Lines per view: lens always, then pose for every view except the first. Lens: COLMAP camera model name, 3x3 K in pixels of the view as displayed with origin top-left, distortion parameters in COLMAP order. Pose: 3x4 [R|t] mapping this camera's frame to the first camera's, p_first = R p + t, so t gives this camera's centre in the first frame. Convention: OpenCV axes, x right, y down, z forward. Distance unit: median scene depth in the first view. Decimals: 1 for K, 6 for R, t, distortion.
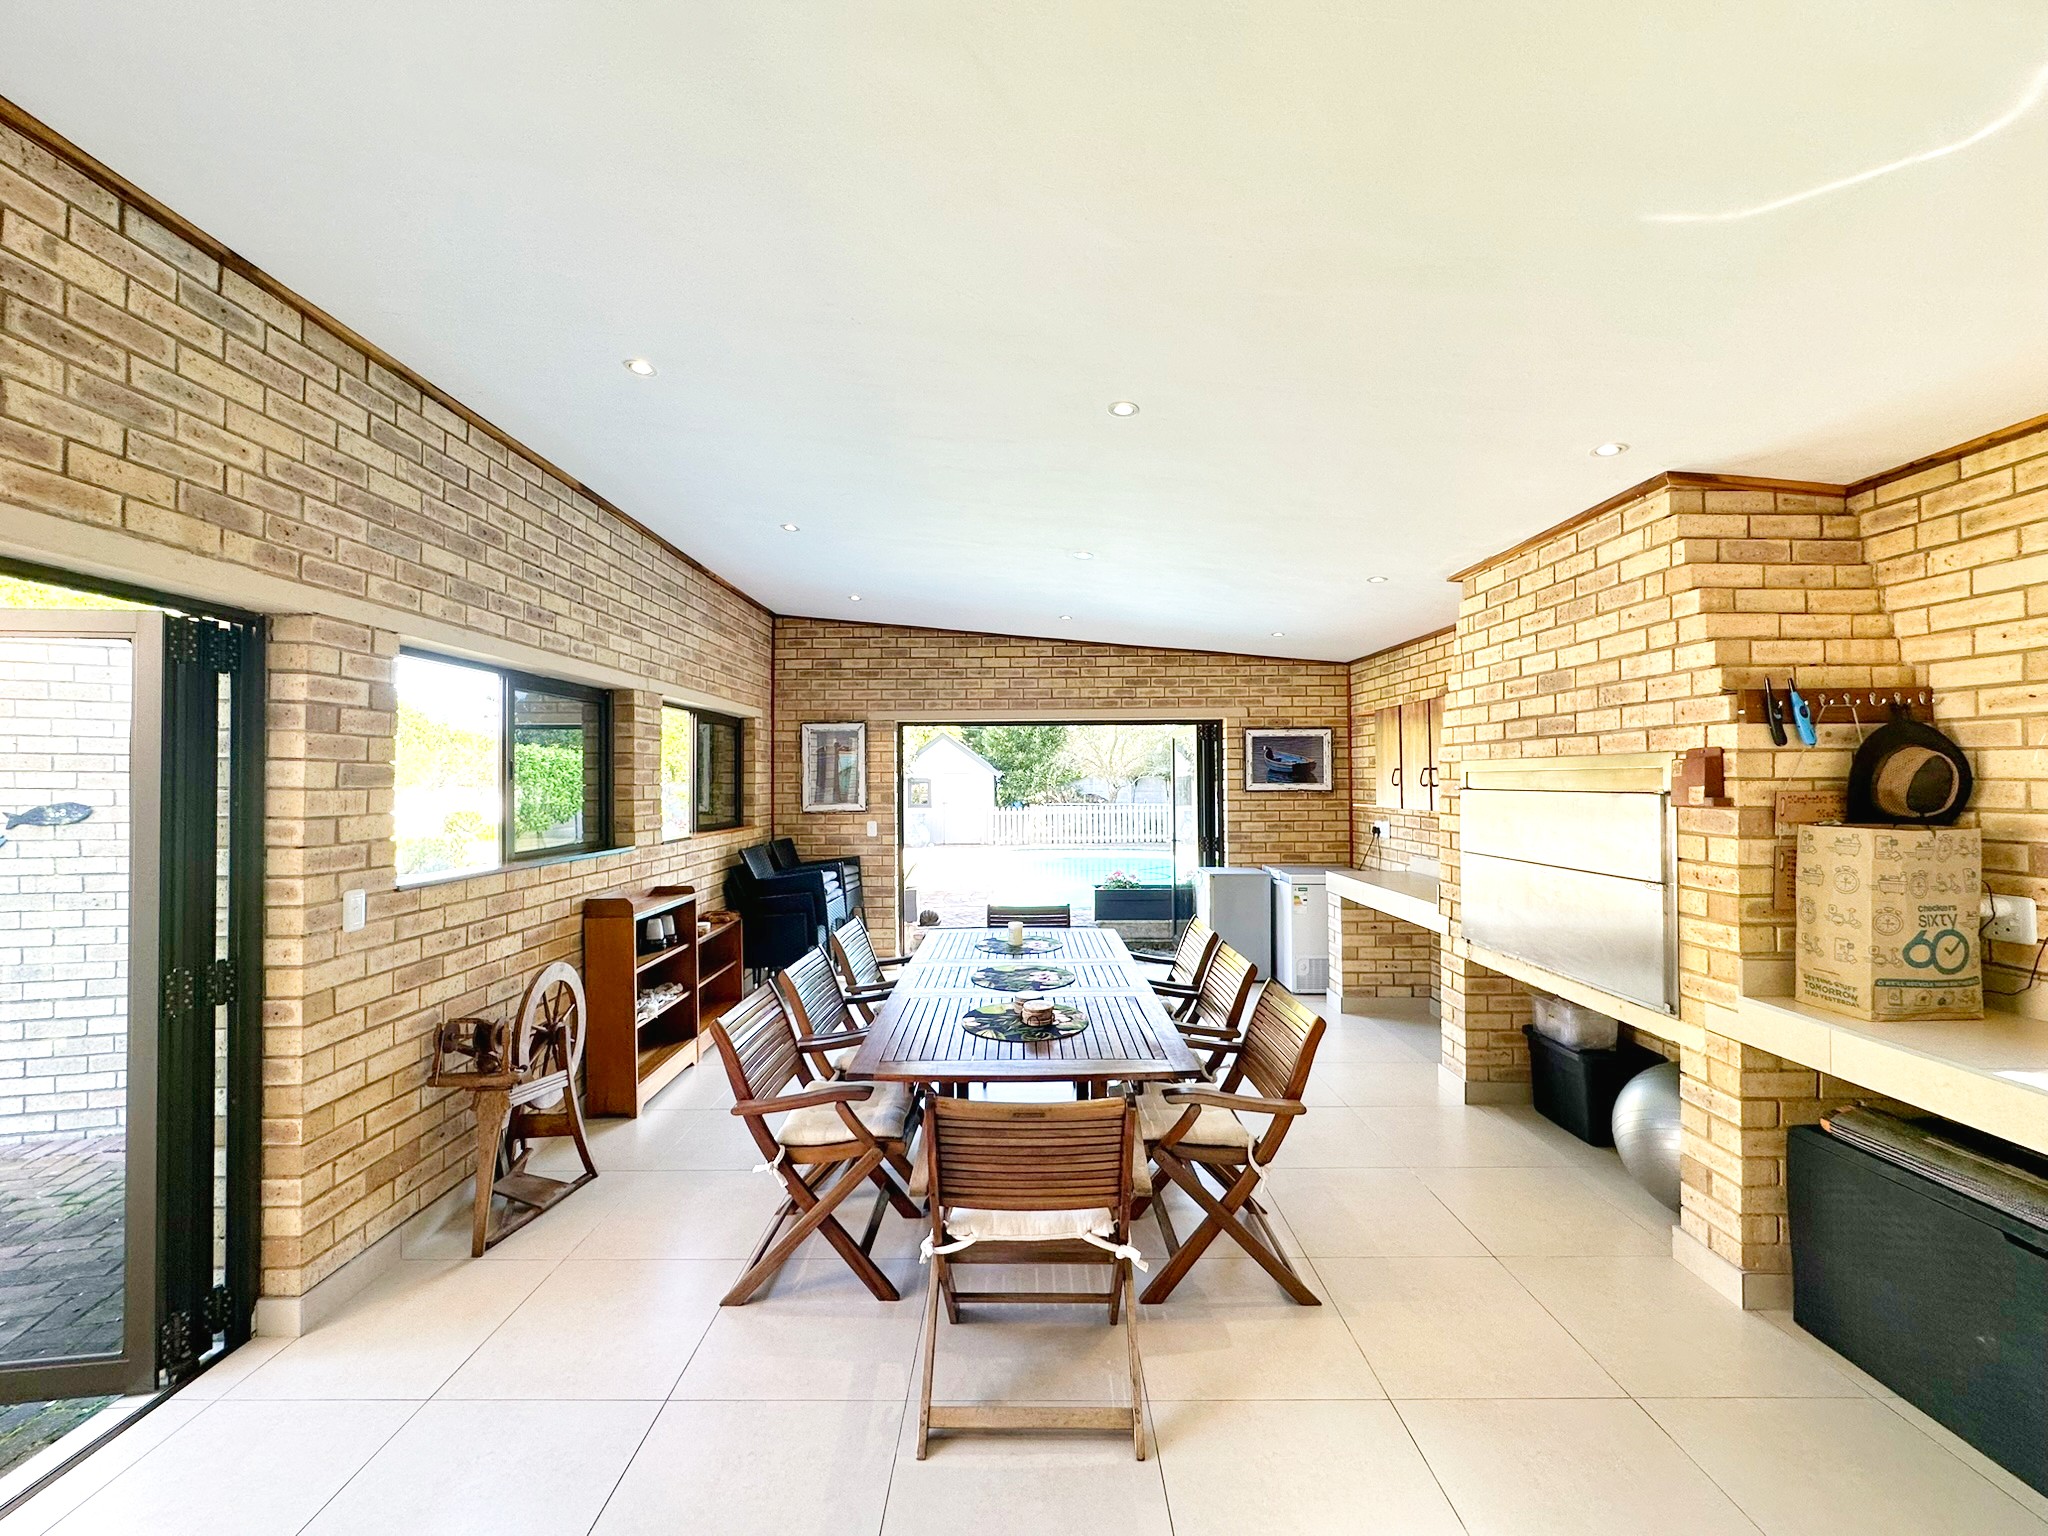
lens RADIAL K [[817.5, 0, 1024.2], [0, 817.5, 764.2], [0, 0, 1]] dist [-0.000079, -0.000138]
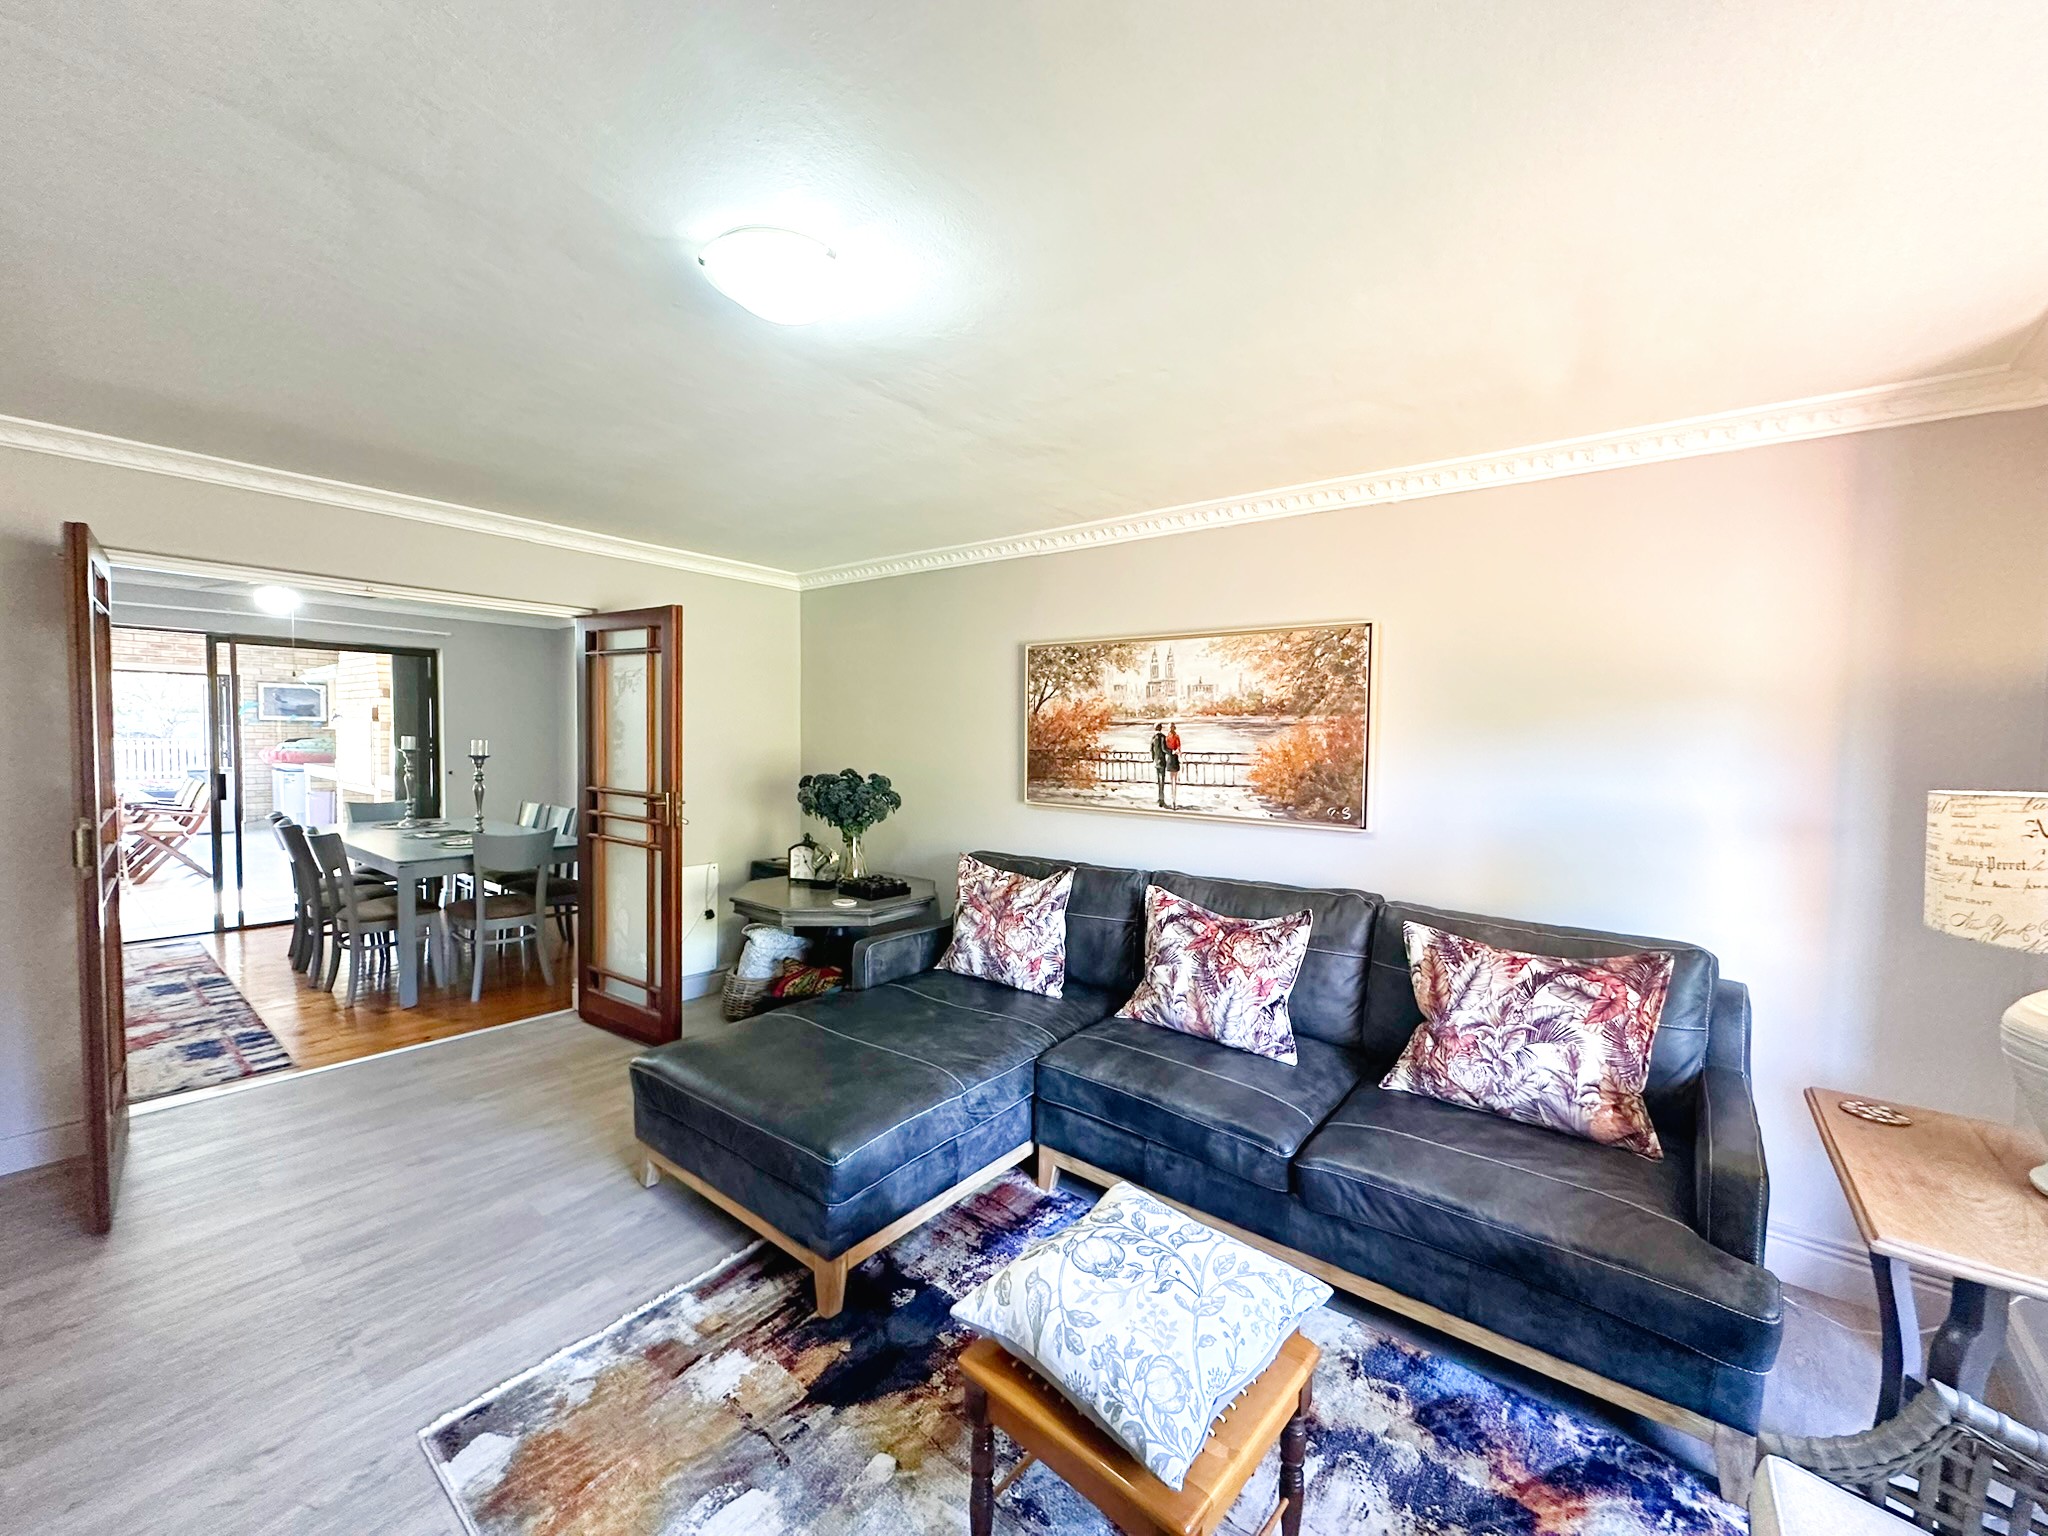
lens RADIAL K [[817.5, 0, 1030.5], [0, 817.5, 771.4], [0, 0, 1]] dist [-0.000079, -0.000138]
pose [[0.621011, -0.016121, 0.783636, -0.090007], [-0.038980, 0.997916, 0.051420, -0.015979], [-0.782832, -0.062478, 0.619088, -2.083923]]
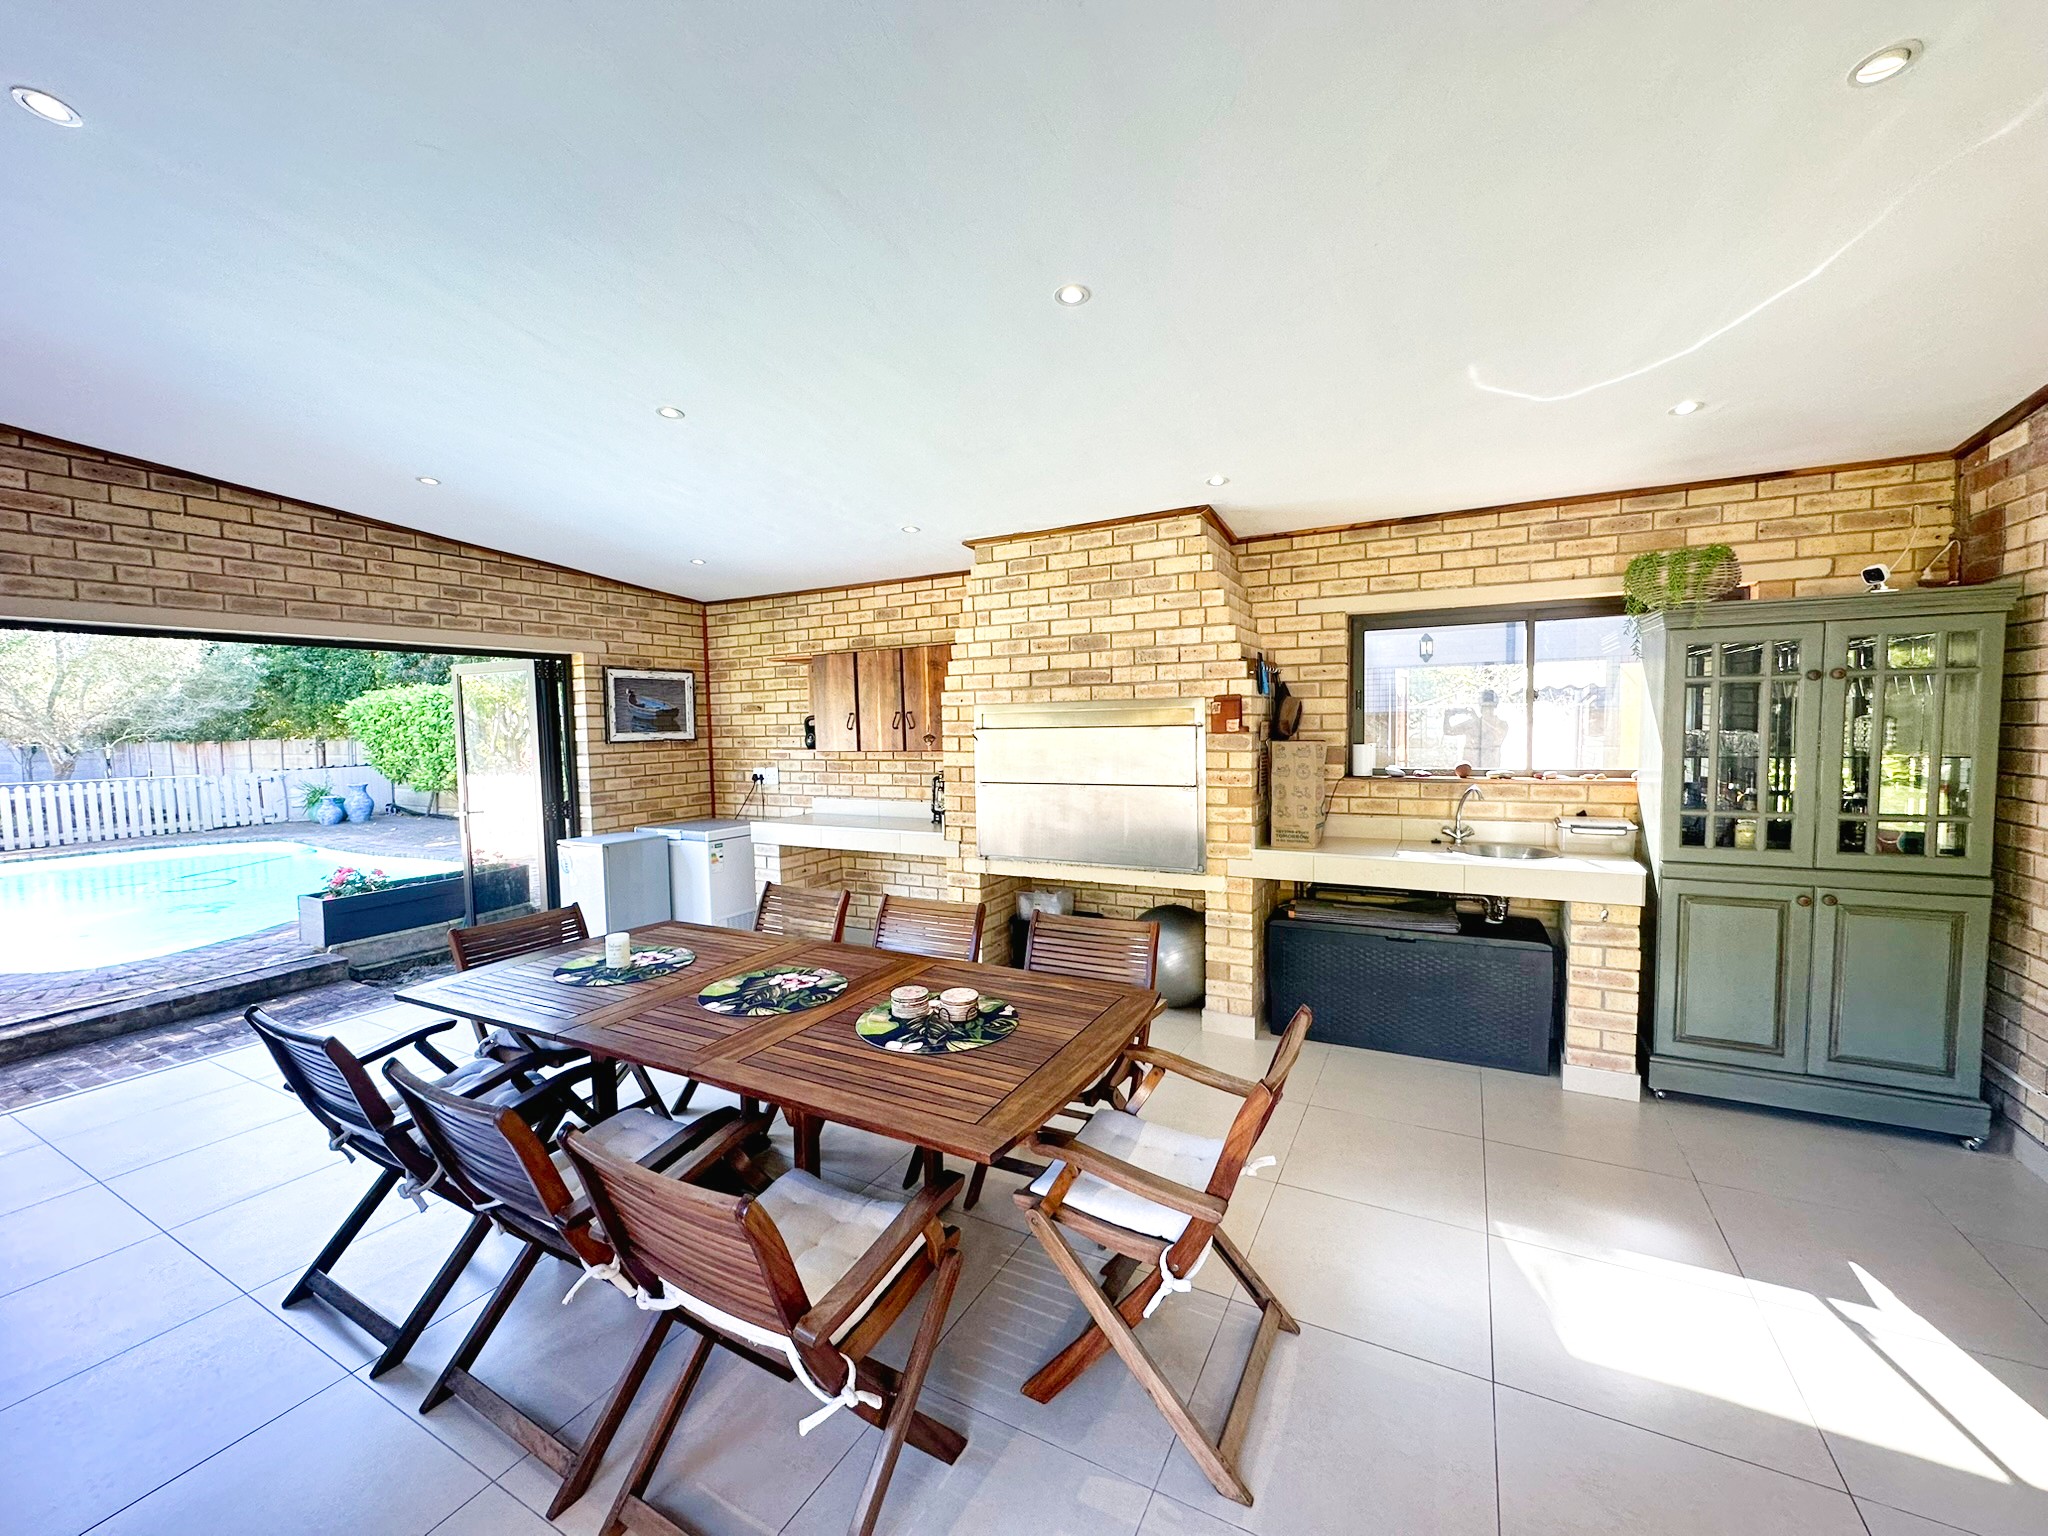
lens RADIAL K [[817.5, 0, 1020.4], [0, 817.5, 768.0], [0, 0, 1]] dist [-0.000079, -0.000138]
pose [[0.472380, -0.055103, 0.879671, -0.456407], [0.002092, 0.998111, 0.061399, 0.014426], [-0.881392, -0.027164, 0.471603, 0.396201]]
